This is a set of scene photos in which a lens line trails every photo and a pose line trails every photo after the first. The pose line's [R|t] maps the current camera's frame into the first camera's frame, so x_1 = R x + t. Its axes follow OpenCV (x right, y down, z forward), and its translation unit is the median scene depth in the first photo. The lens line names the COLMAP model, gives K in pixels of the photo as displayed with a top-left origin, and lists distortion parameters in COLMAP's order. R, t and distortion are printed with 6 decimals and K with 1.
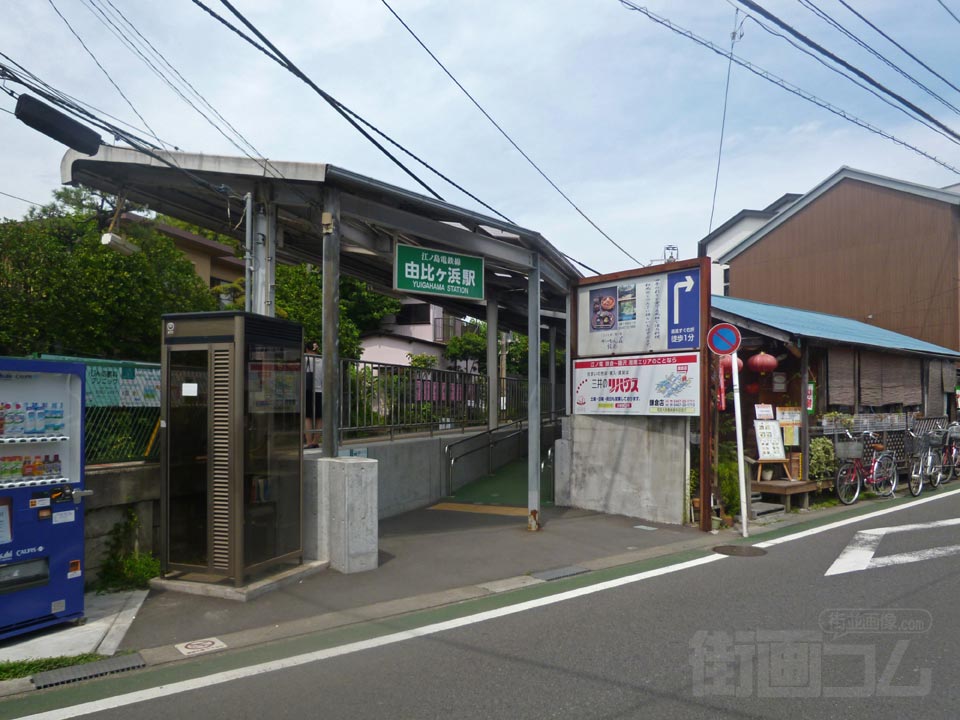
lens RADIAL K [[766.5, 0, 480.9], [0, 766.5, 387.9], [0, 0, 1]] dist [-0.037490, 0.052164]
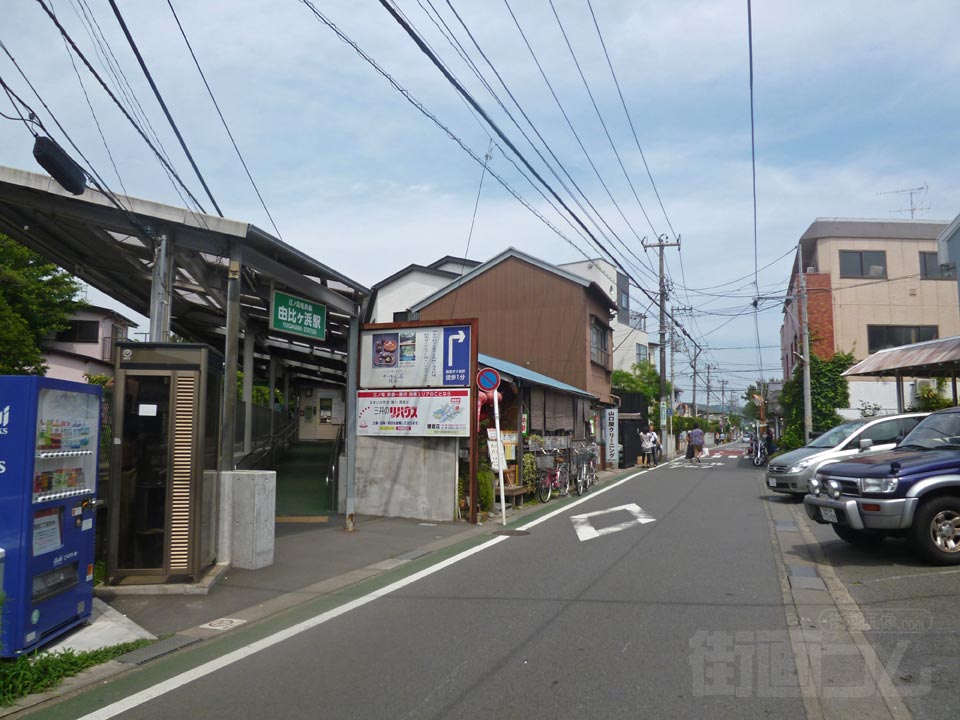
lens RADIAL K [[773.5, 0, 480.0], [0, 773.5, 360.0], [0, 0, 1]] dist [0.000332, 0.201315]
pose [[0.860213, 0.052426, 0.507233, -0.366305], [-0.016695, 0.997063, -0.074739, 0.004047], [-0.509662, 0.055823, 0.858562, -0.162304]]
